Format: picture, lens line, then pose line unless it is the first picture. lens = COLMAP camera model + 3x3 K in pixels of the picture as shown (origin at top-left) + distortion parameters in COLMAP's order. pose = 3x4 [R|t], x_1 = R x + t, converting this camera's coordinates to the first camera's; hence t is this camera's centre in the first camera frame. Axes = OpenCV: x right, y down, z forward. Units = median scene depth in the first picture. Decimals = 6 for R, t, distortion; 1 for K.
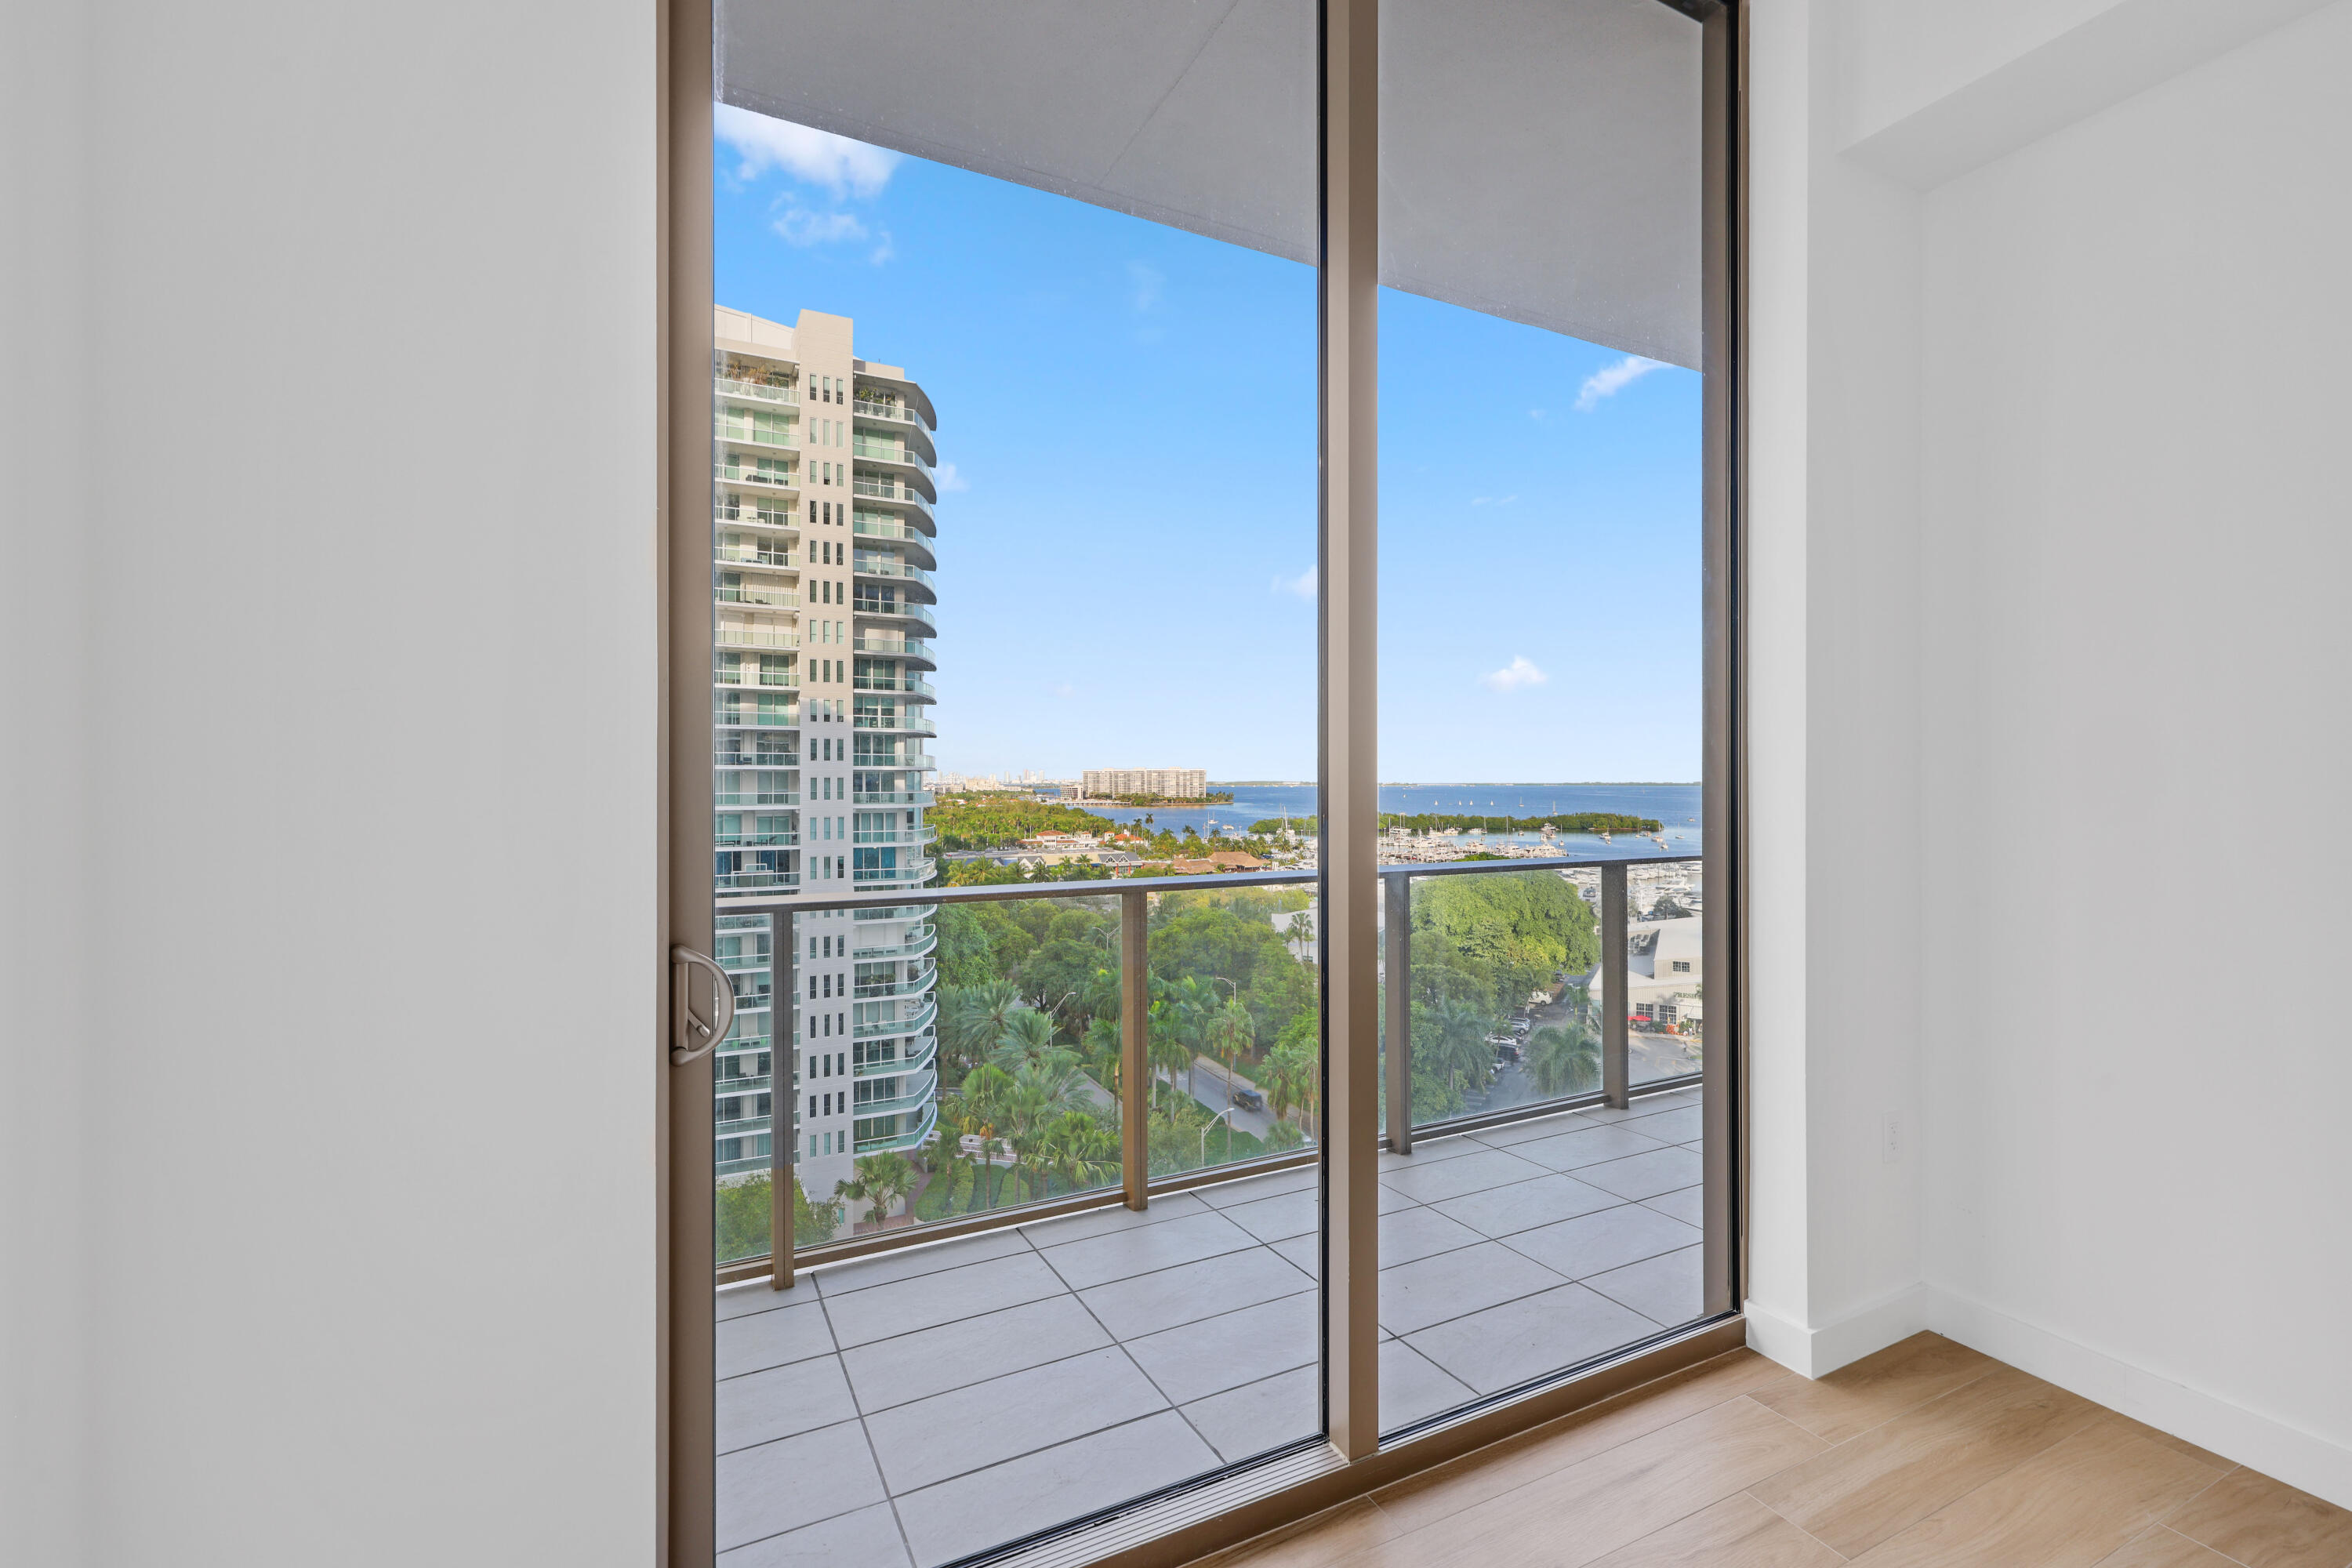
lens RADIAL K [[1026.7, 0, 1176.5], [0, 1026.7, 781.2], [0, 0, 1]] dist [0.004661, -0.000024]
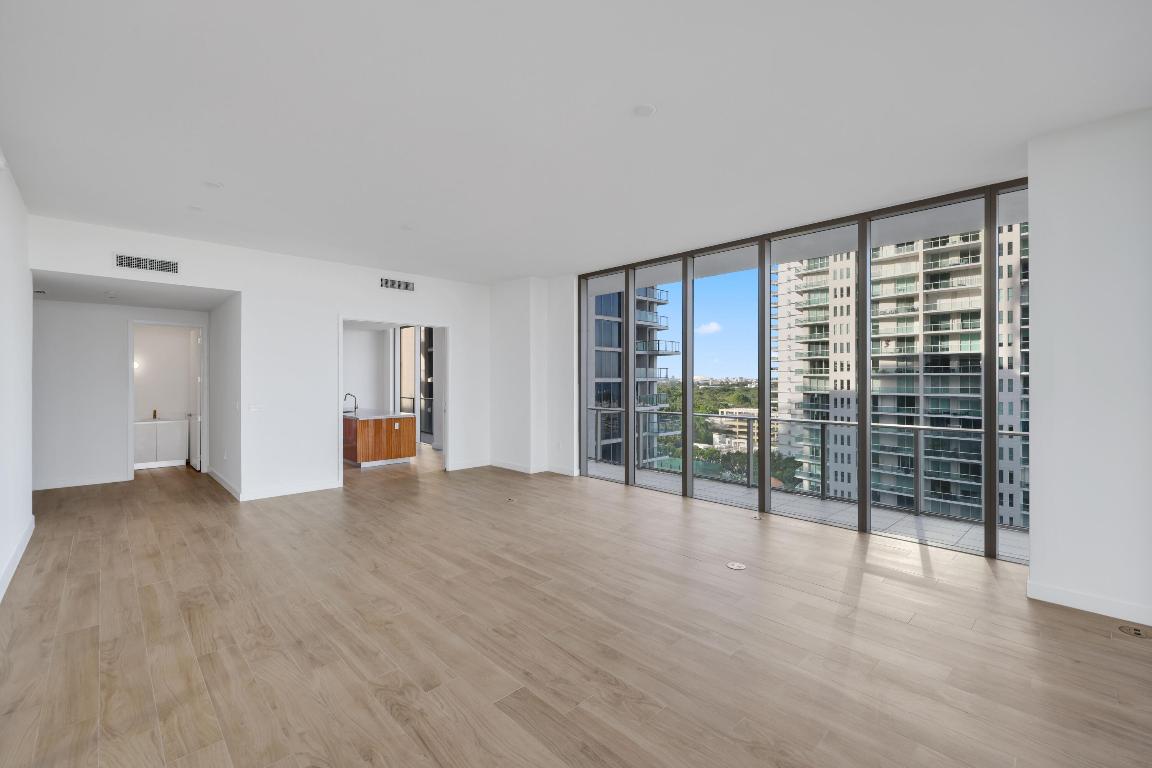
lens RADIAL K [[499.5, 0, 585.0], [0, 499.5, 380.6], [0, 0, 1]] dist [0.011468, -0.002590]
pose [[0.301453, 0.002080, -0.953479, 0.262153], [0.000081, 0.999998, 0.002207, -0.003076], [0.953481, -0.000742, 0.301453, 0.070858]]
